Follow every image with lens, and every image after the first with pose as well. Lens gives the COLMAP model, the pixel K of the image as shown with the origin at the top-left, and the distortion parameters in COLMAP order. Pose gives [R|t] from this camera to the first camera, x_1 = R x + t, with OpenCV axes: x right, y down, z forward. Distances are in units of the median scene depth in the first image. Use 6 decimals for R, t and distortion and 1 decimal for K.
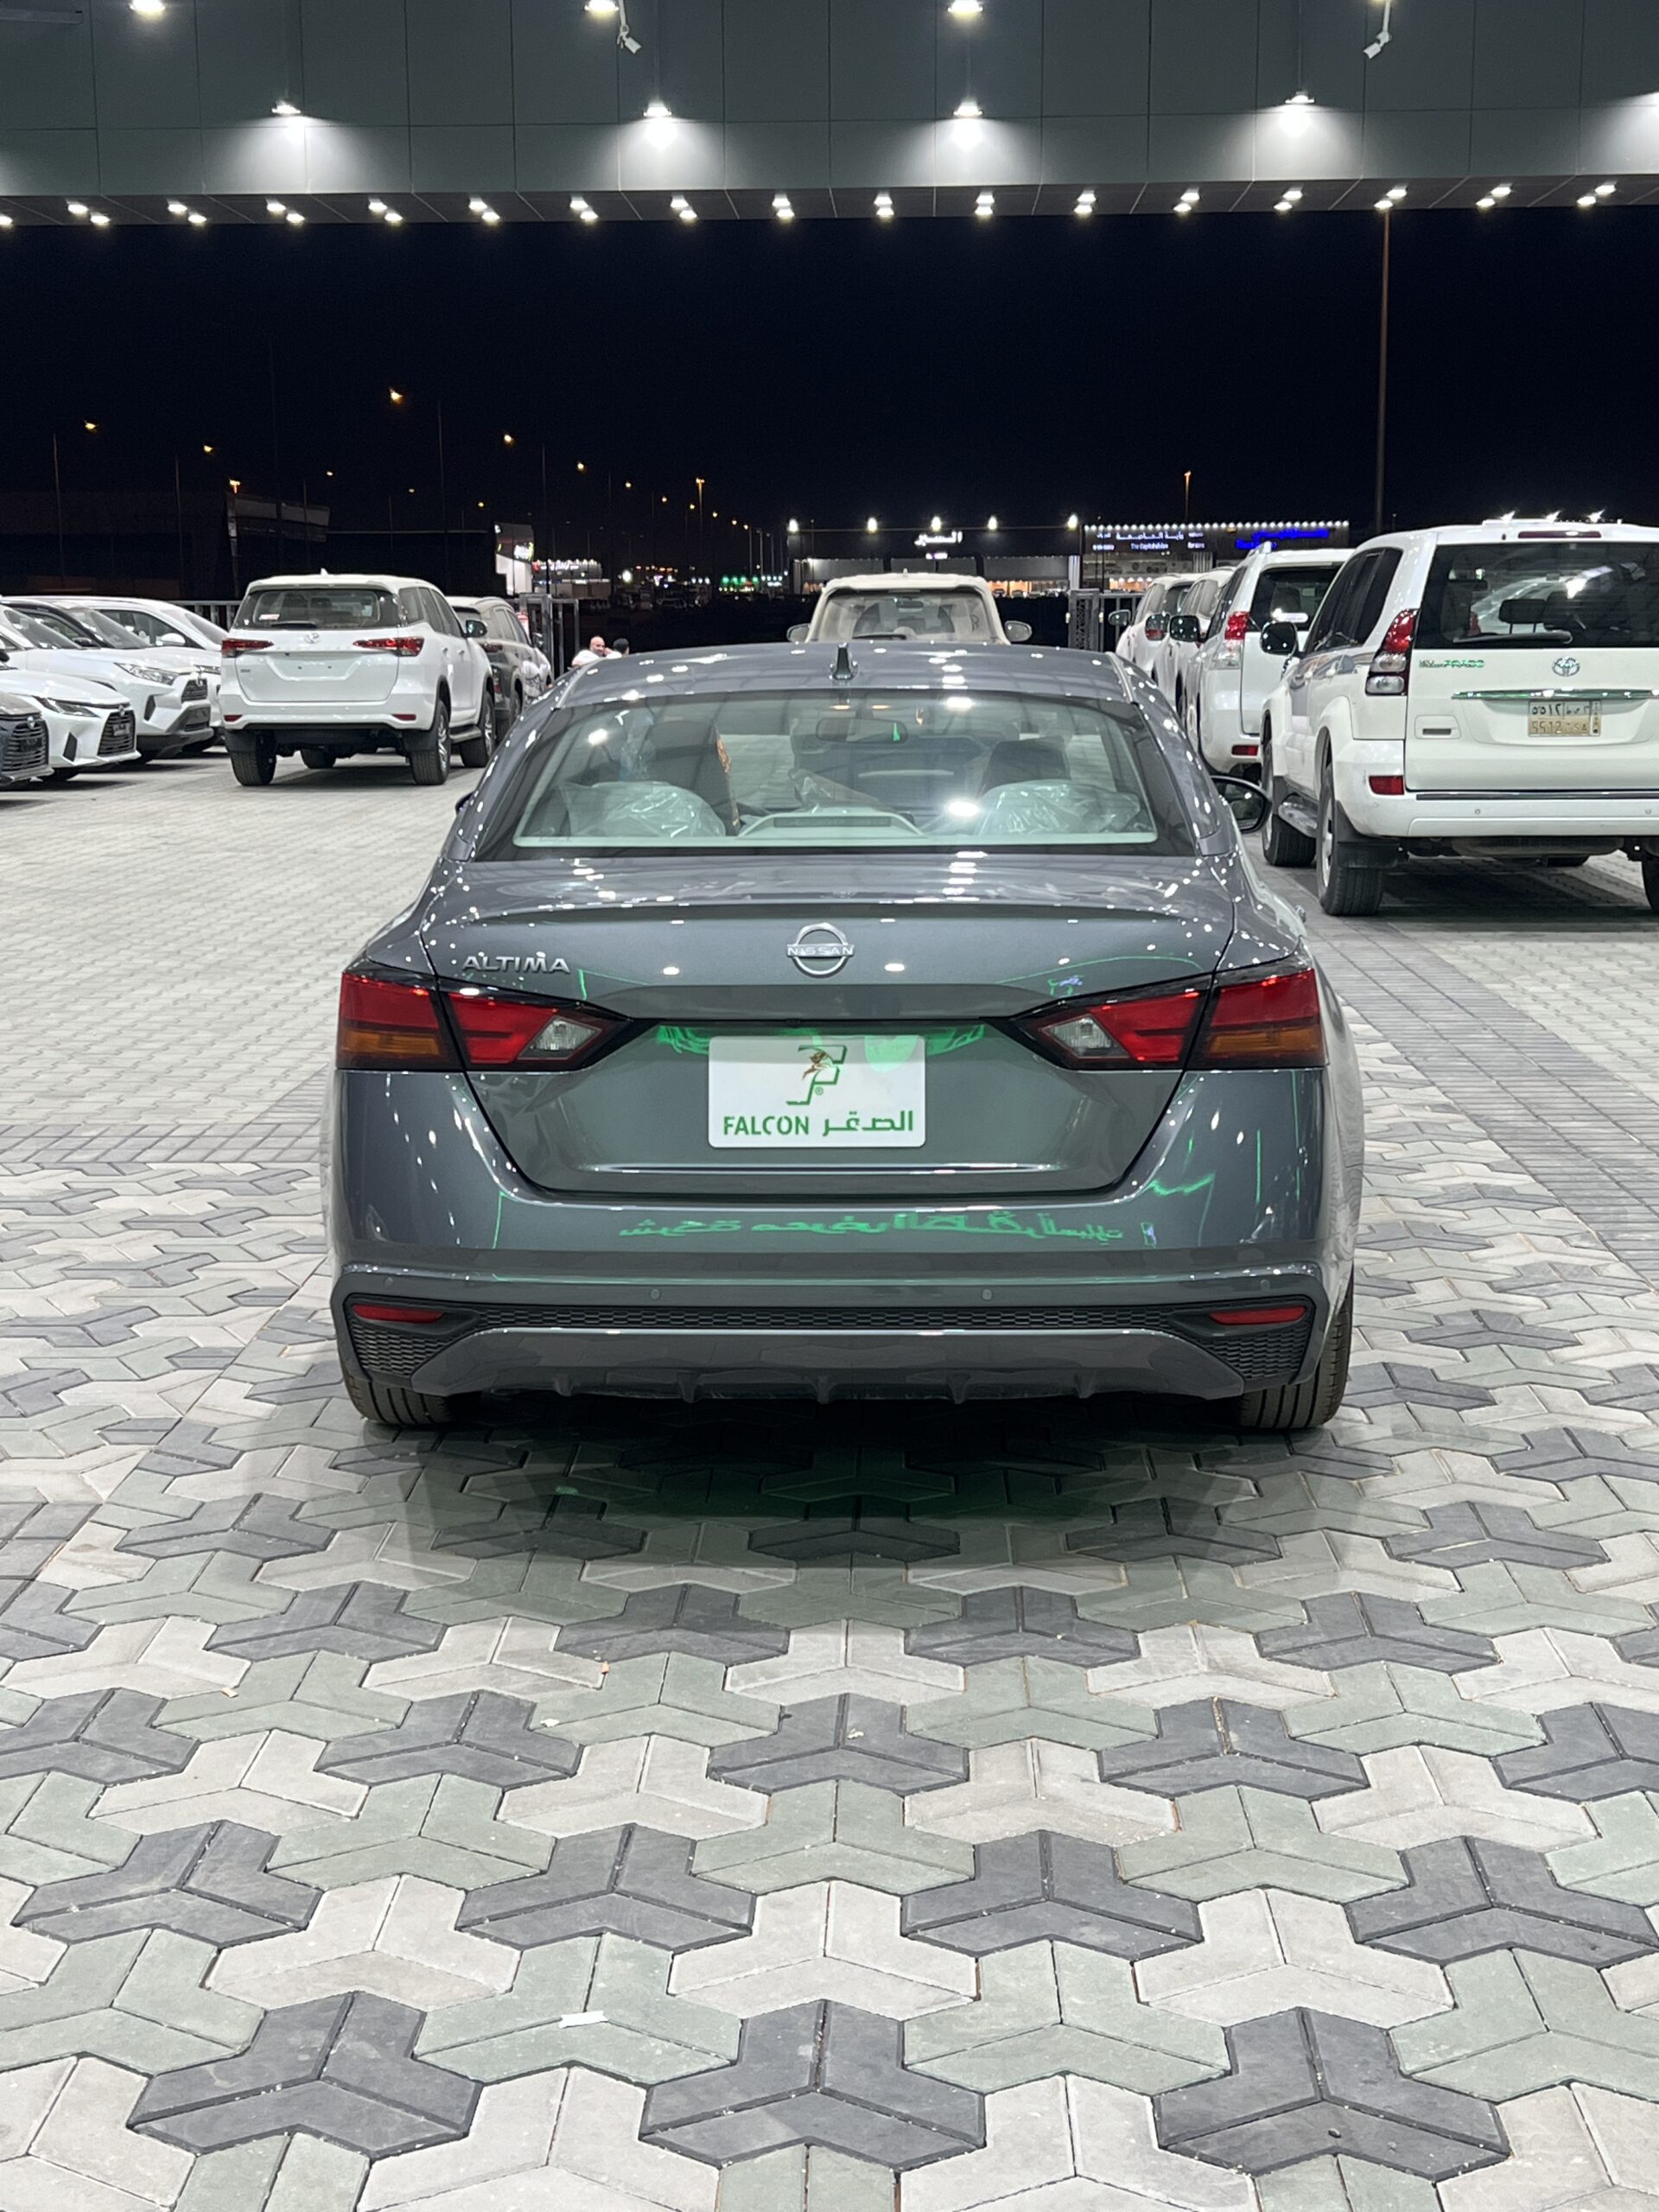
lens RADIAL K [[2830.4, 0, 797.9], [0, 2830.4, 1111.1], [0, 0, 1]] dist [0.191302, -0.528049]
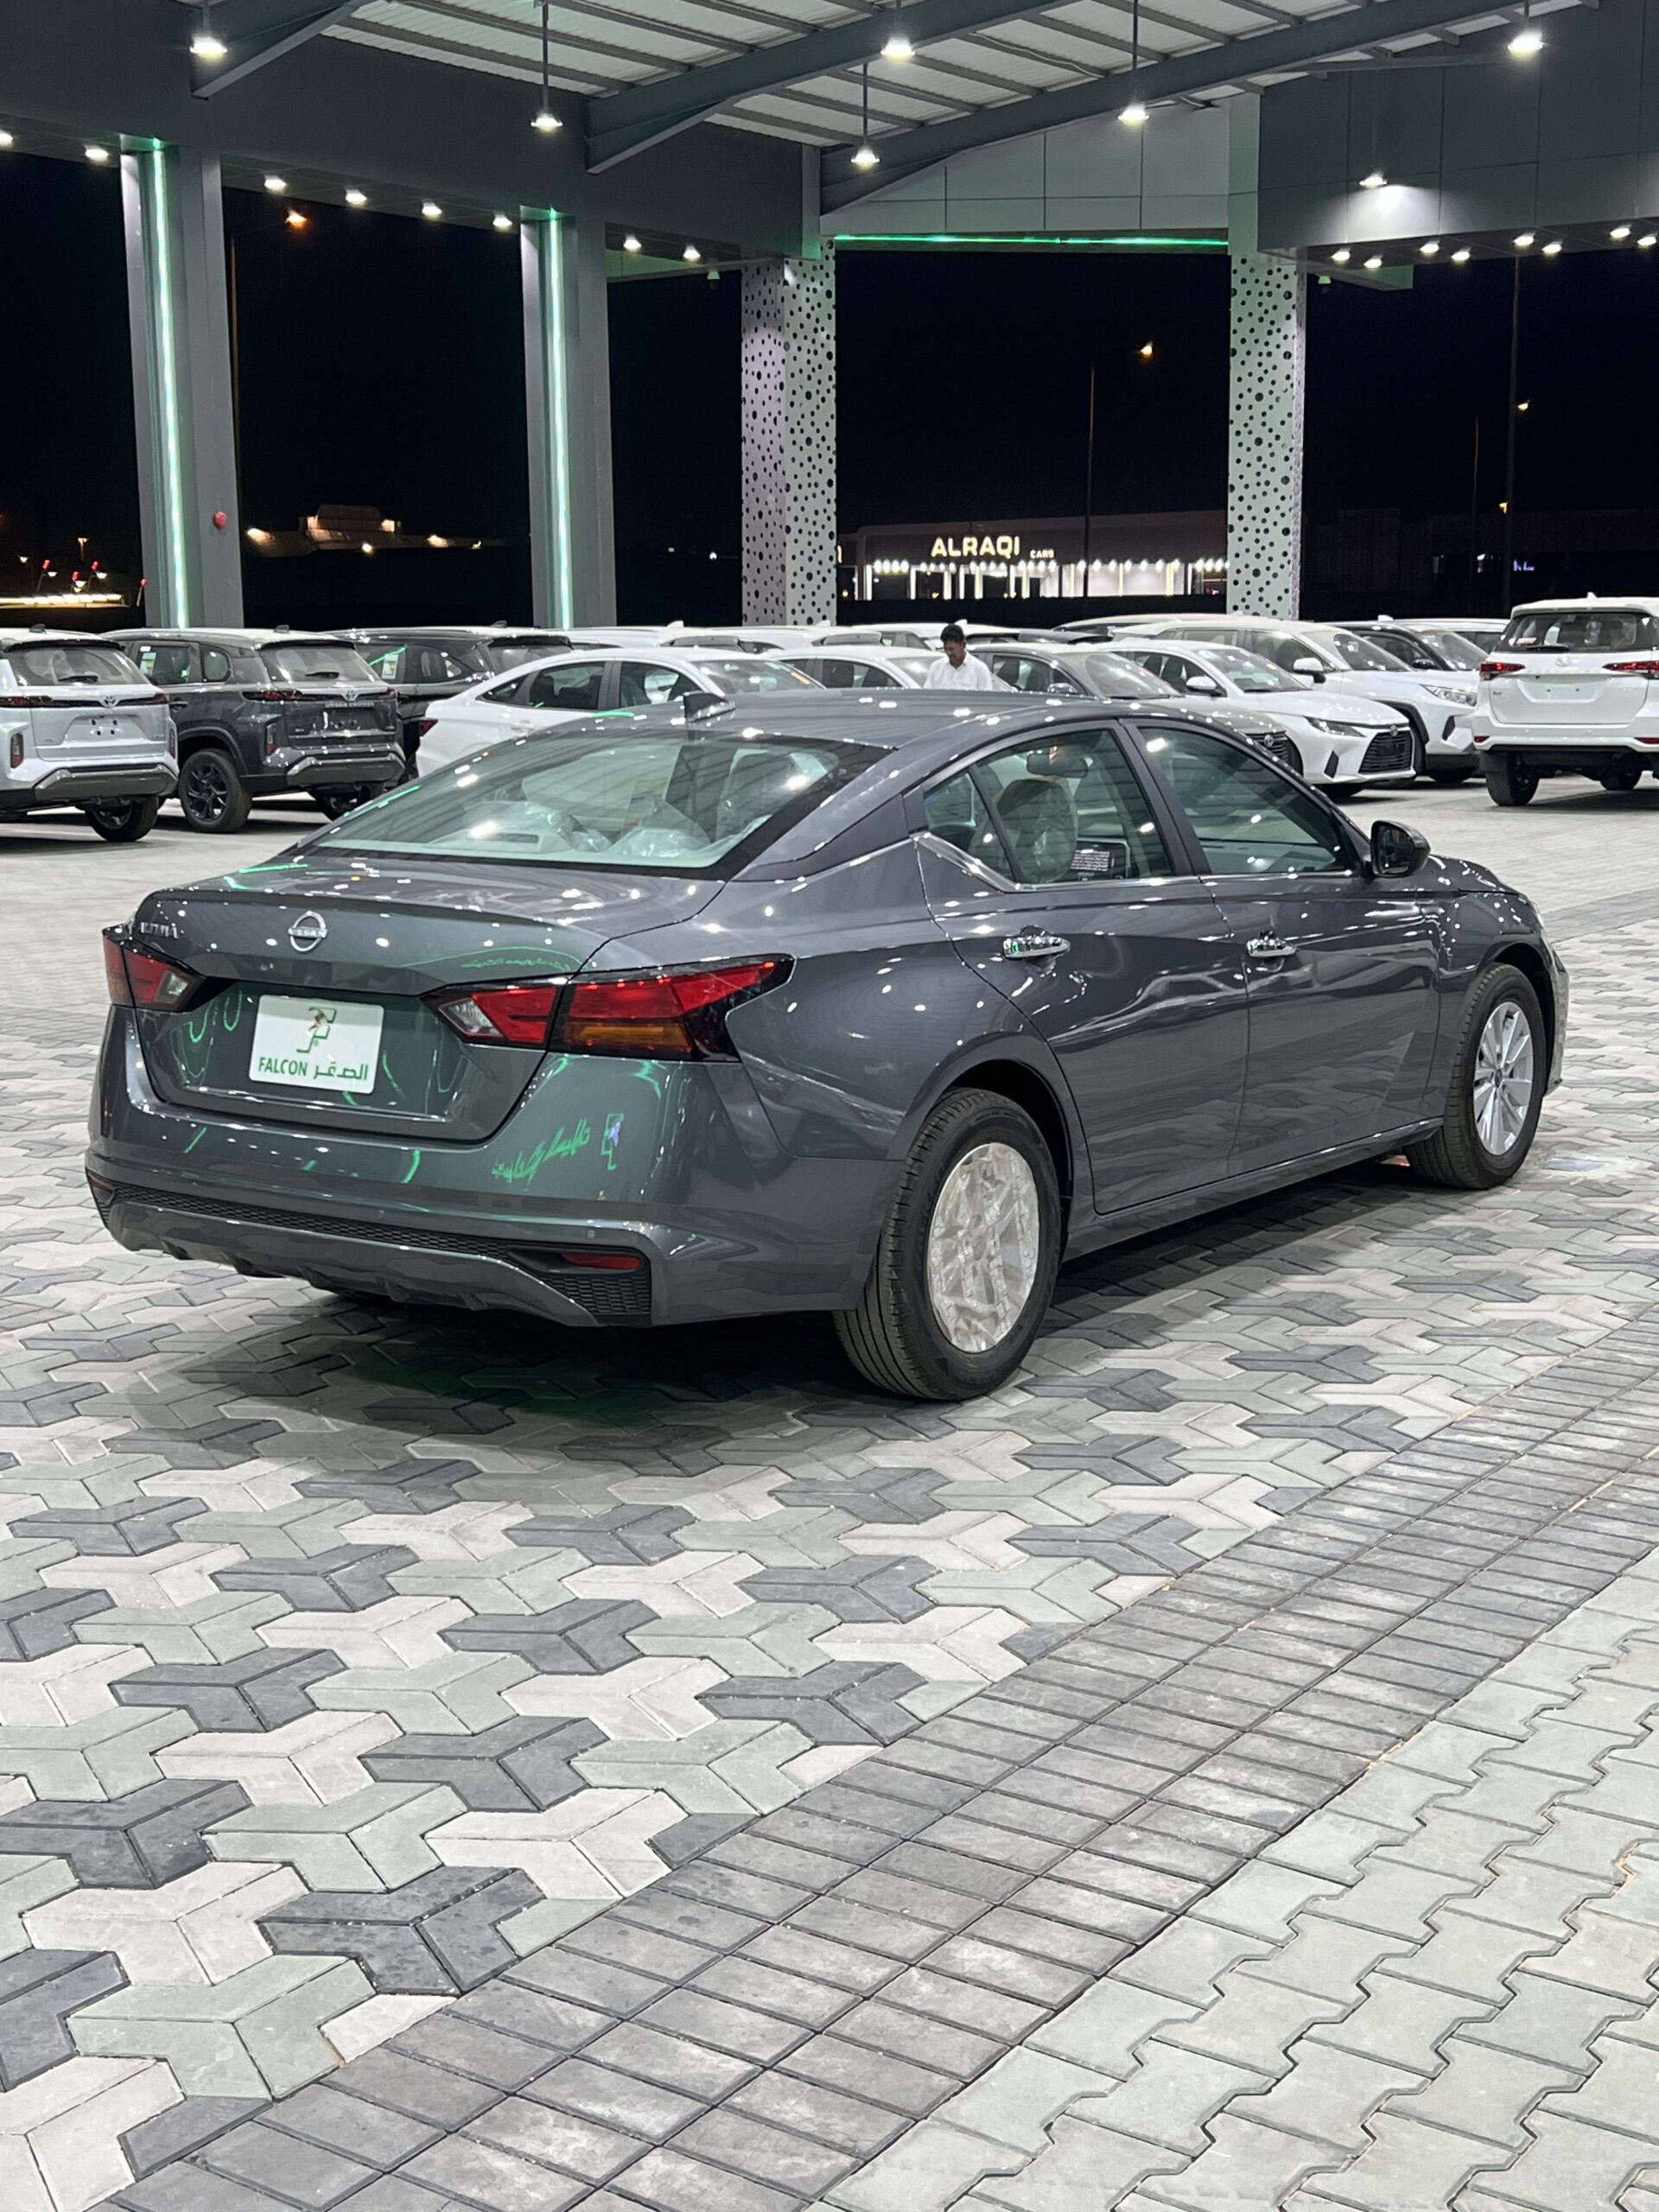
lens RADIAL K [[2891.5, 0, 883.4], [0, 2891.5, 1103.9], [0, 0, 1]] dist [0.103461, -0.015454]
pose [[0.843383, 0.090585, -0.529622, 0.854436], [-0.095463, 0.995266, 0.018210, -0.026168], [0.528764, 0.035201, 0.848038, 0.023169]]
